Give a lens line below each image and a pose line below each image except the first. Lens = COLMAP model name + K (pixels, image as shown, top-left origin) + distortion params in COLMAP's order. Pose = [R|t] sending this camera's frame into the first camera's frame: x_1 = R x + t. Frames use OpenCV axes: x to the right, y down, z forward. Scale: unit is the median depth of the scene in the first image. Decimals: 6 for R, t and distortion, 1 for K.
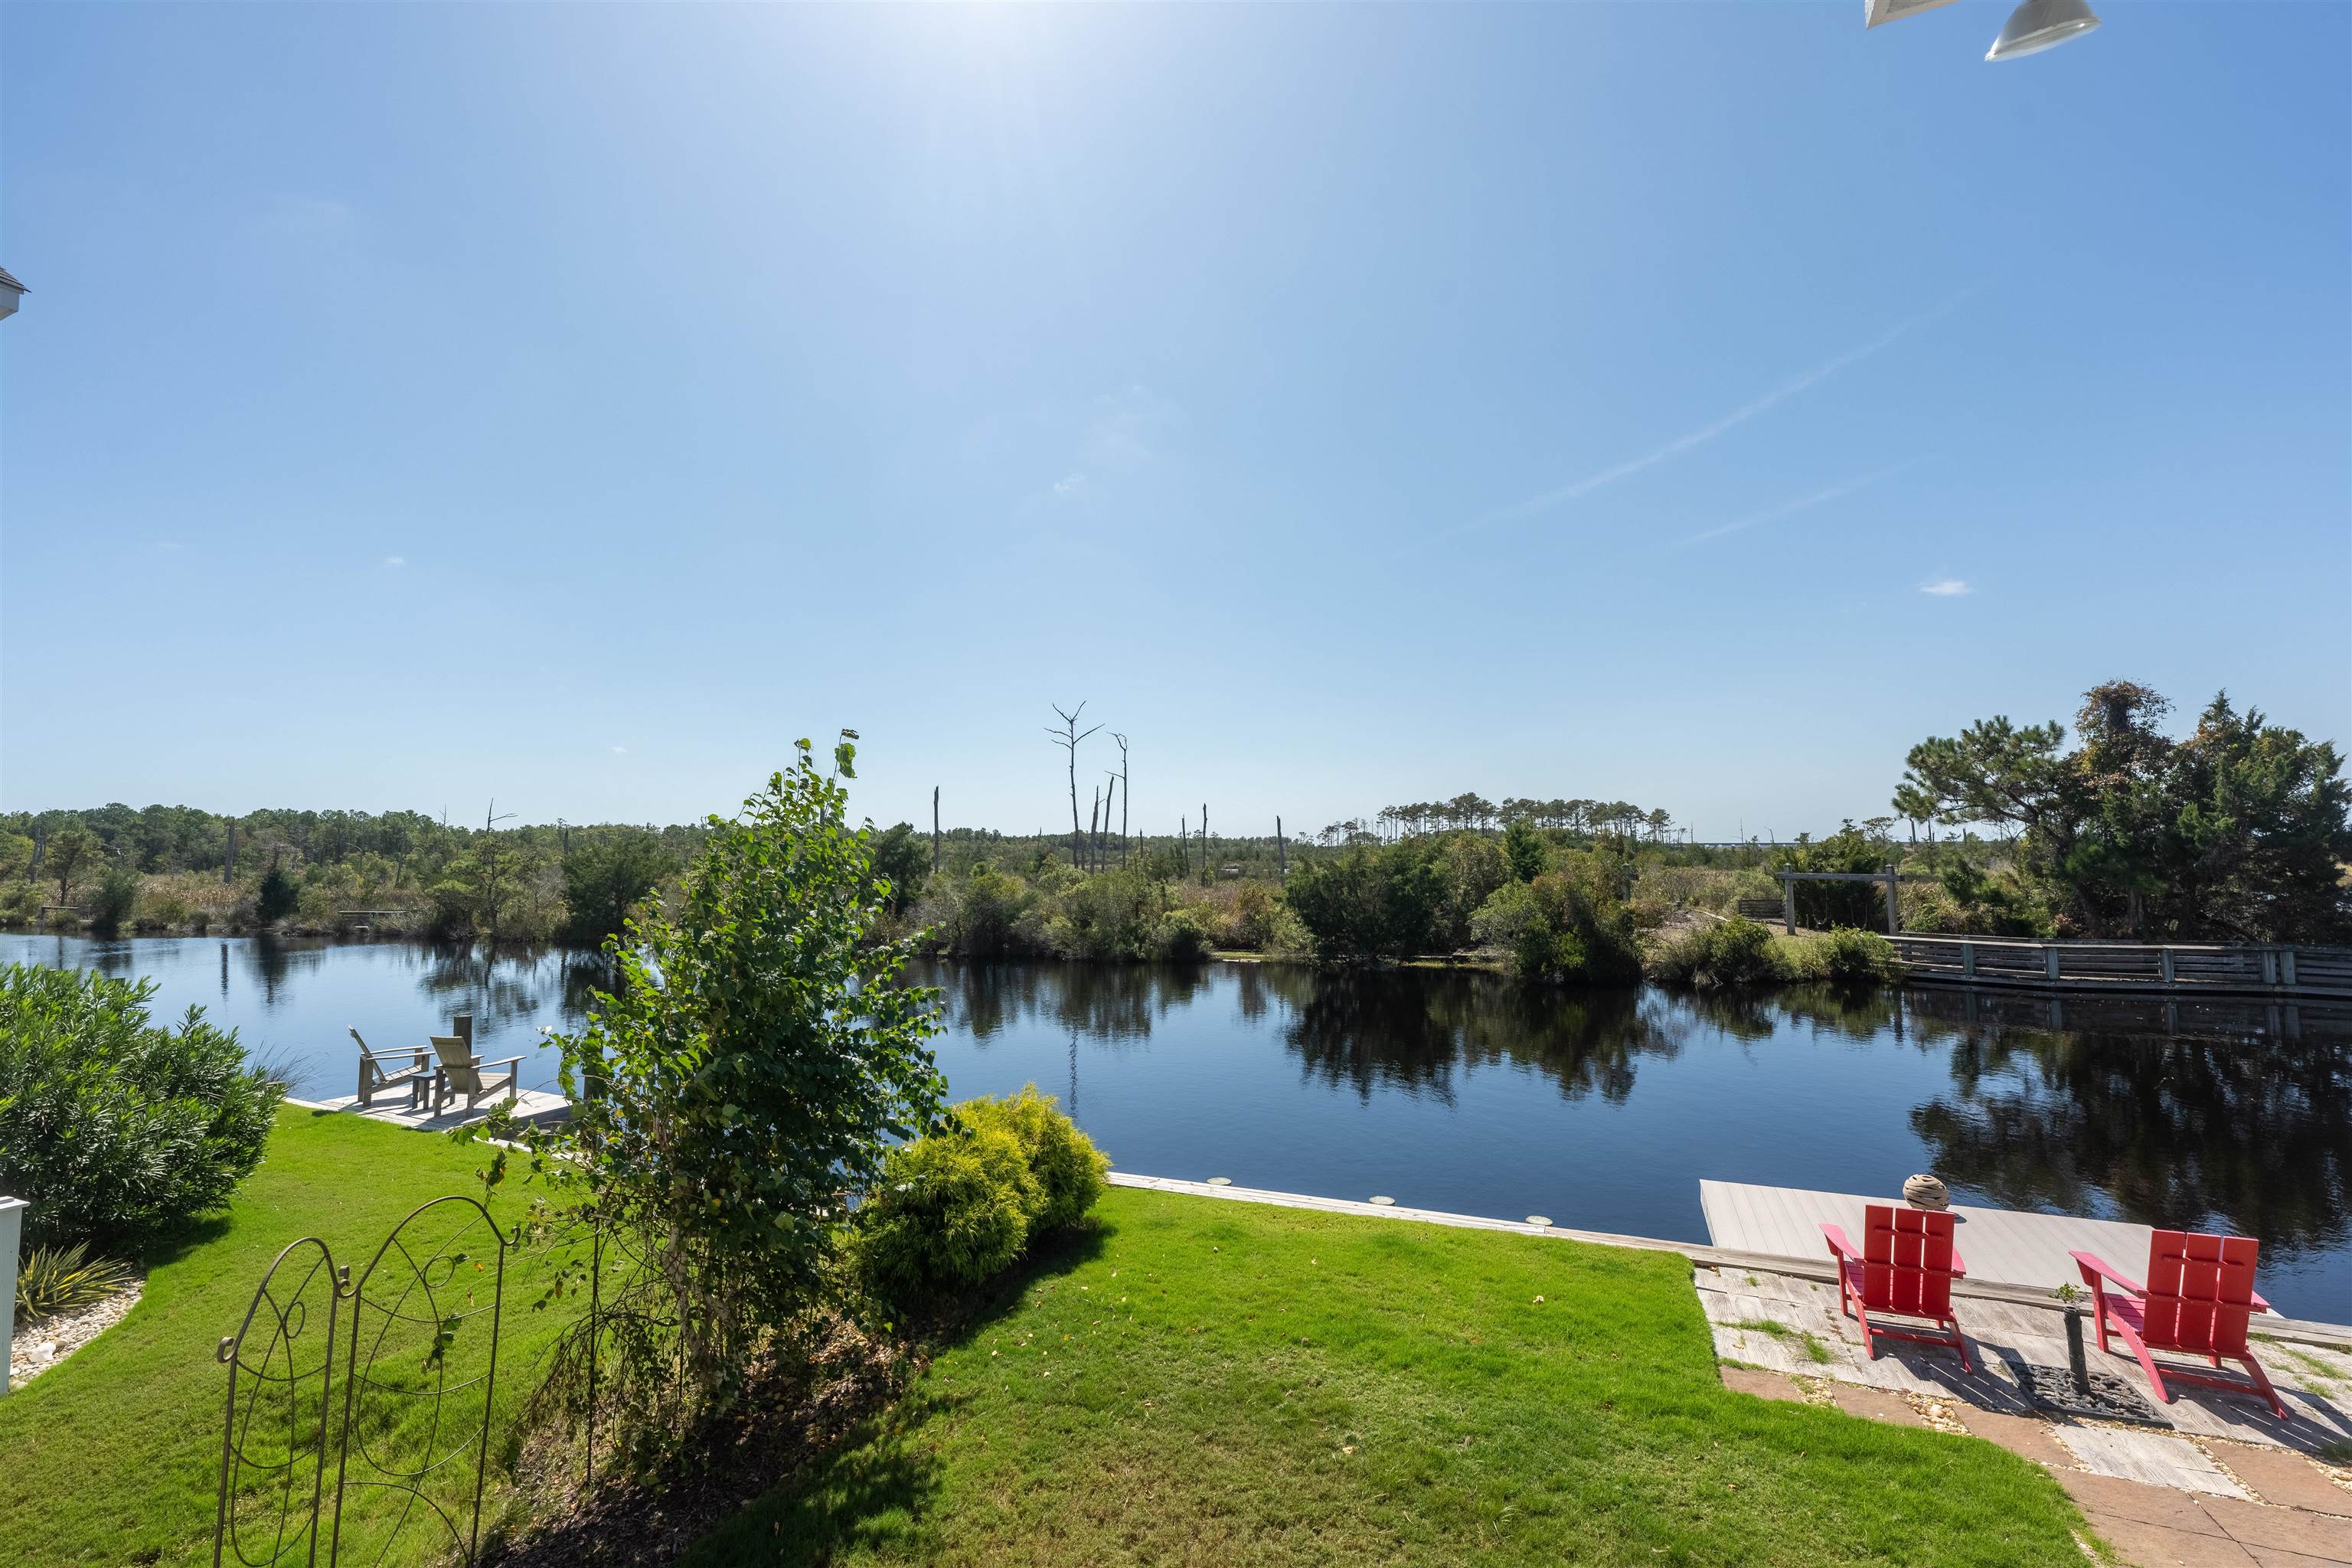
lens RADIAL K [[992.5, 0, 1176.0], [0, 992.5, 784.0], [0, 0, 1]] dist [0.000918, 0.000306]
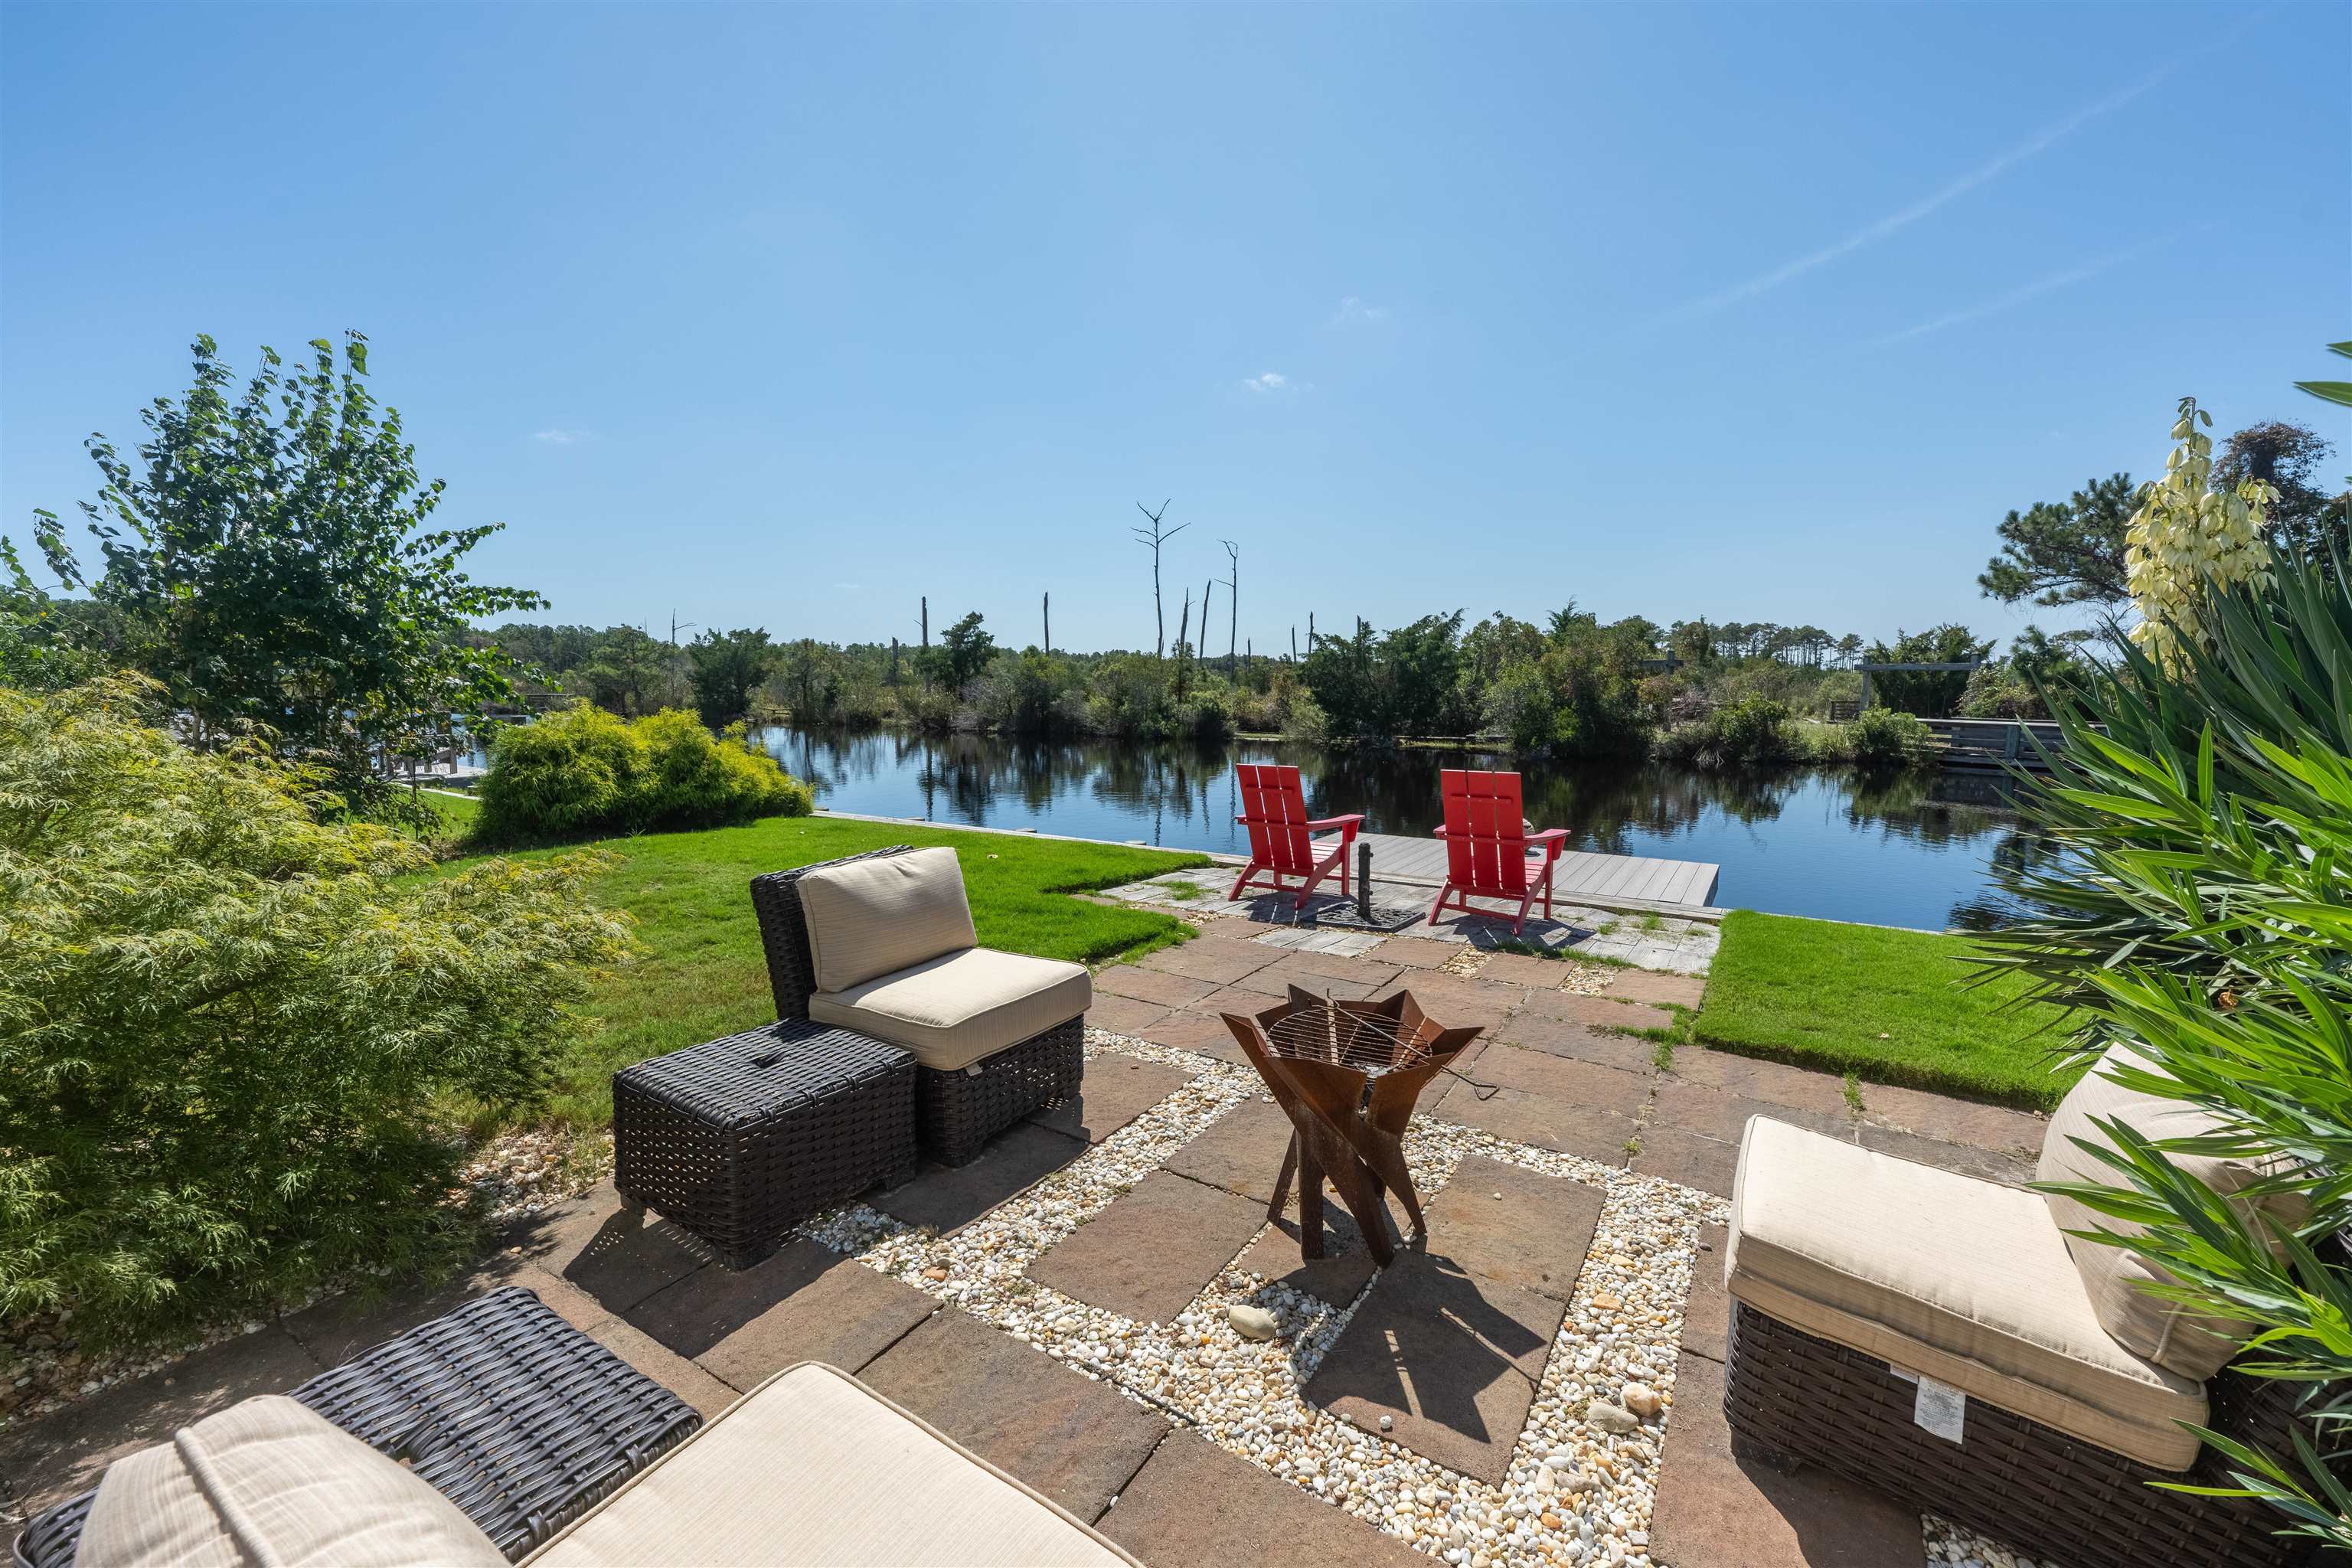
lens RADIAL K [[971.7, 0, 1183.4], [0, 971.7, 790.6], [0, 0, 1]] dist [-0.000094, 0.000507]
pose [[0.987772, 0.030915, -0.152809, 0.159055], [-0.002560, 0.983226, 0.182374, 0.052124], [0.155884, -0.179753, 0.971282, -0.005233]]
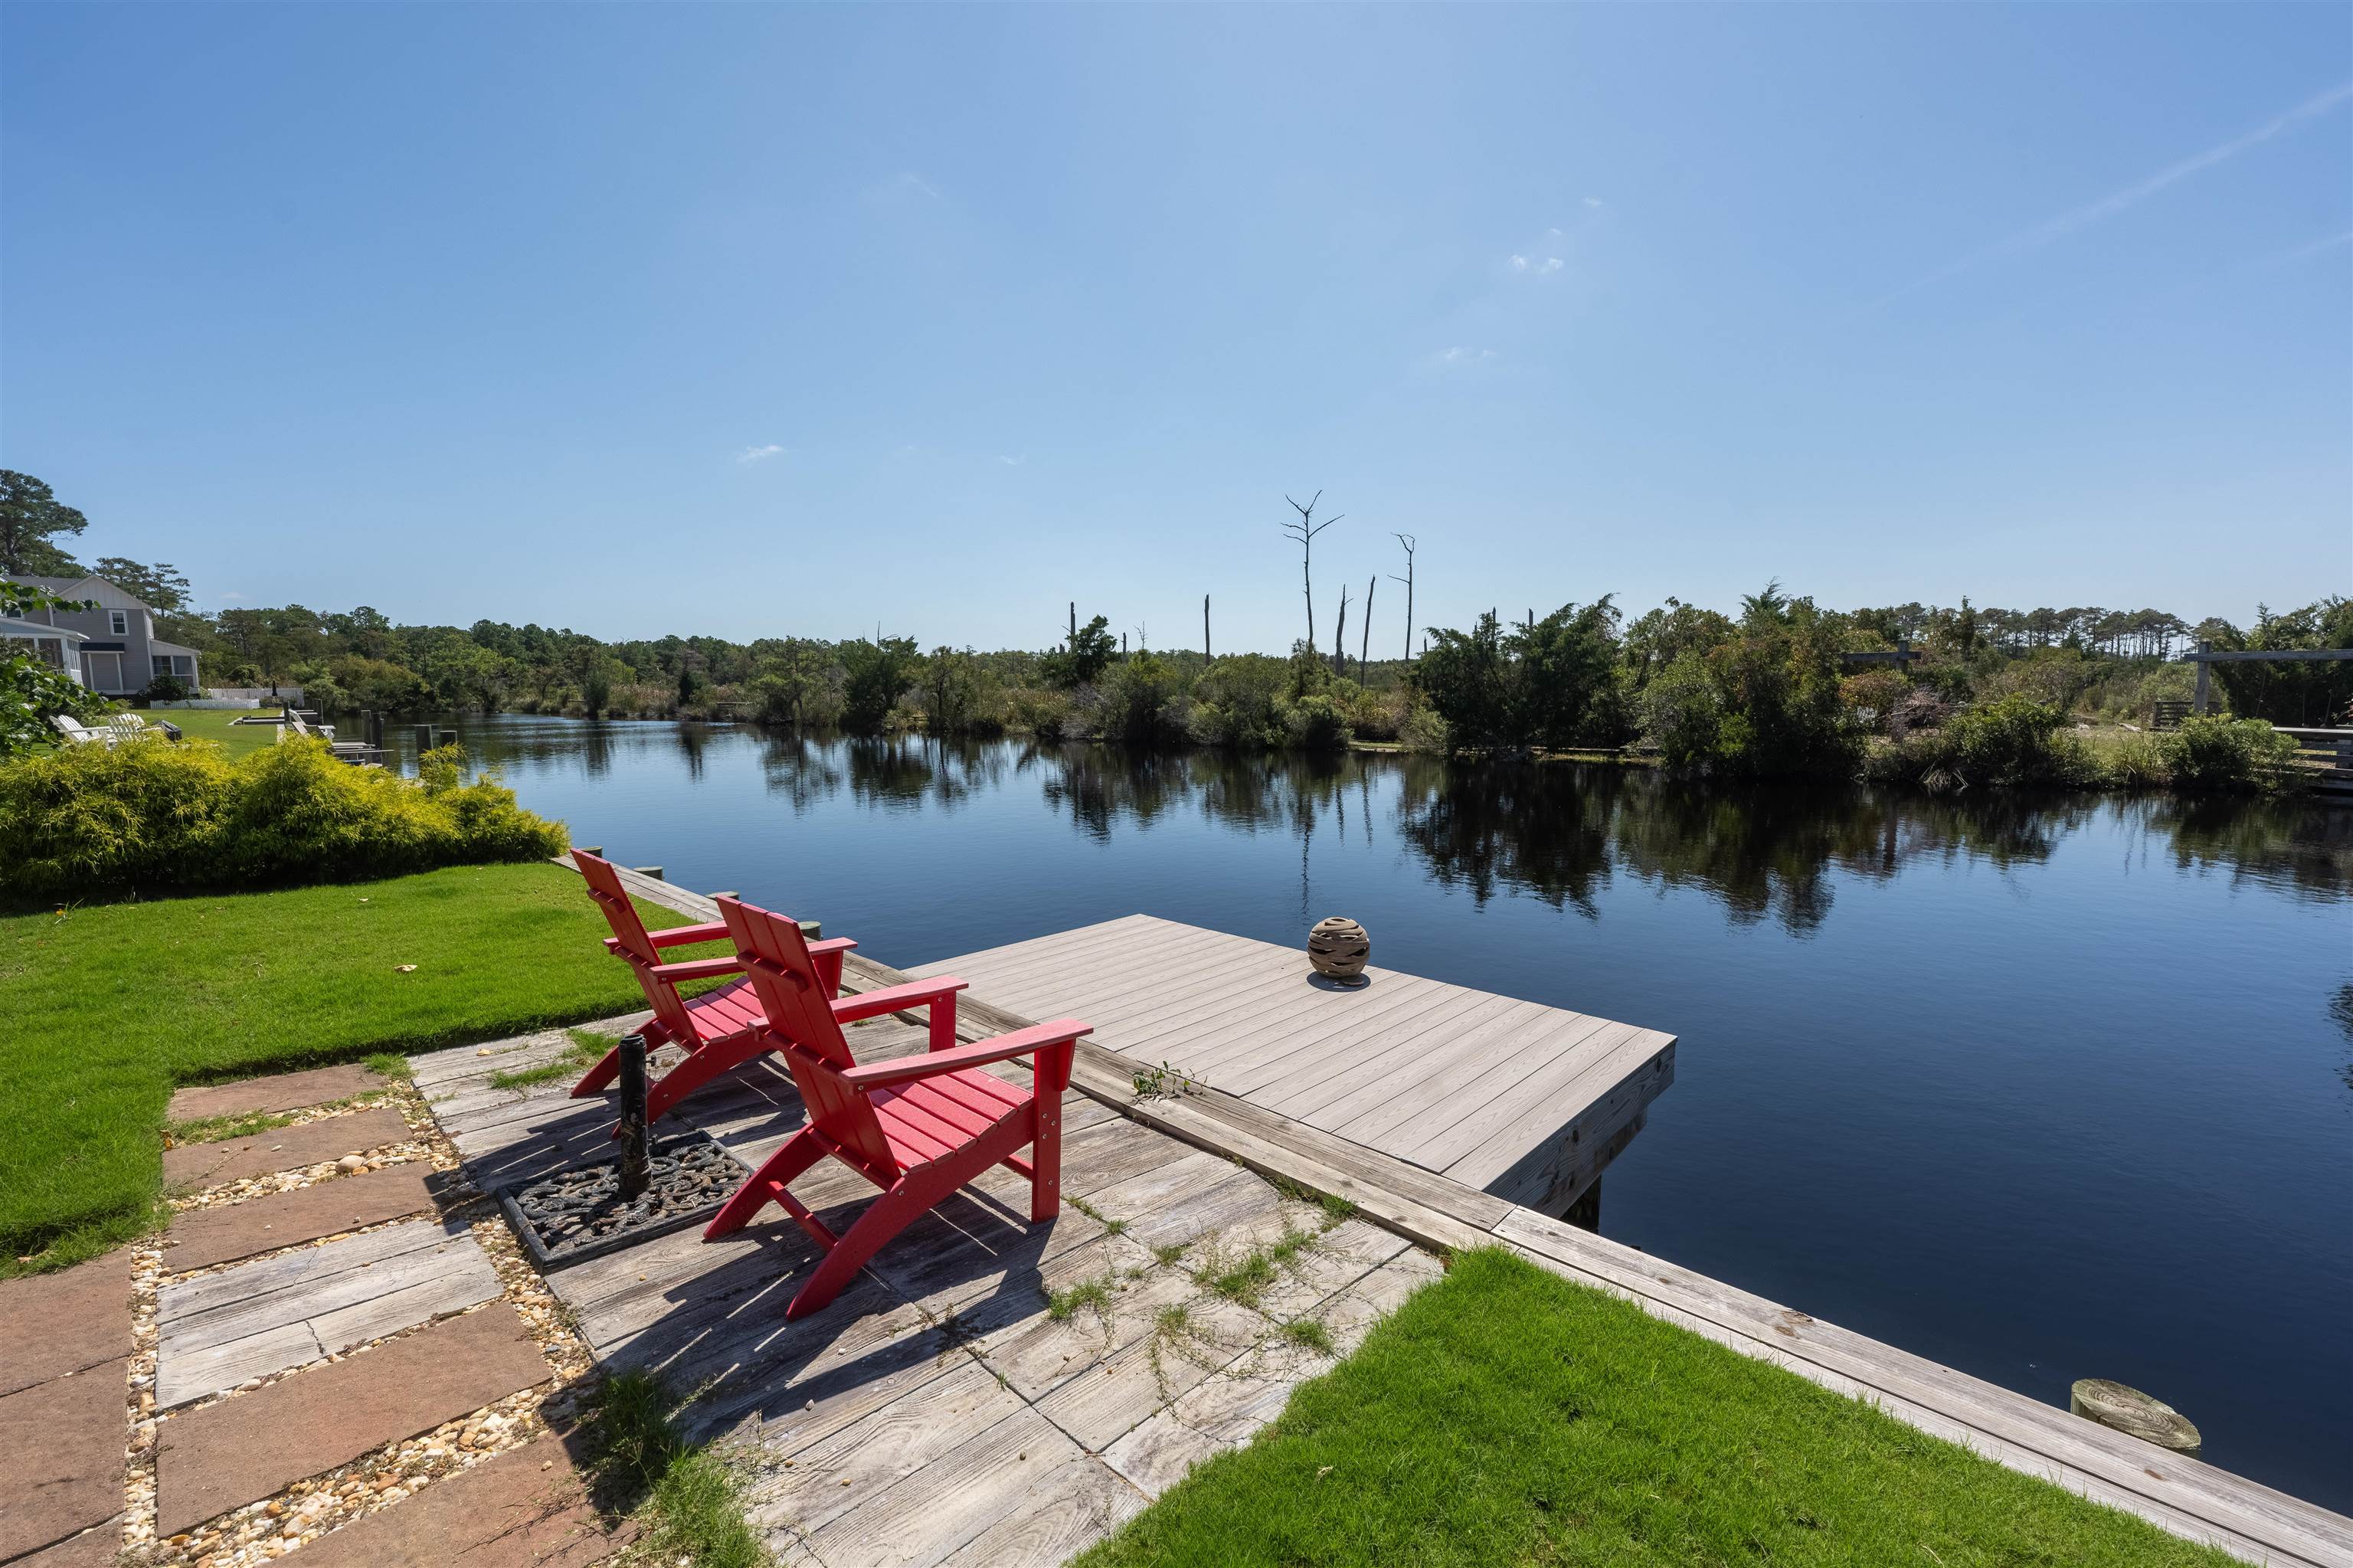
lens RADIAL K [[971.2, 0, 1176.5], [0, 971.2, 784.0], [0, 0, 1]] dist [0.000089, 0.000597]
pose [[0.931397, 0.040642, -0.361730, 0.244761], [0.023044, 0.985171, 0.170023, 0.059680], [0.363276, -0.166695, 0.916648, 0.123825]]
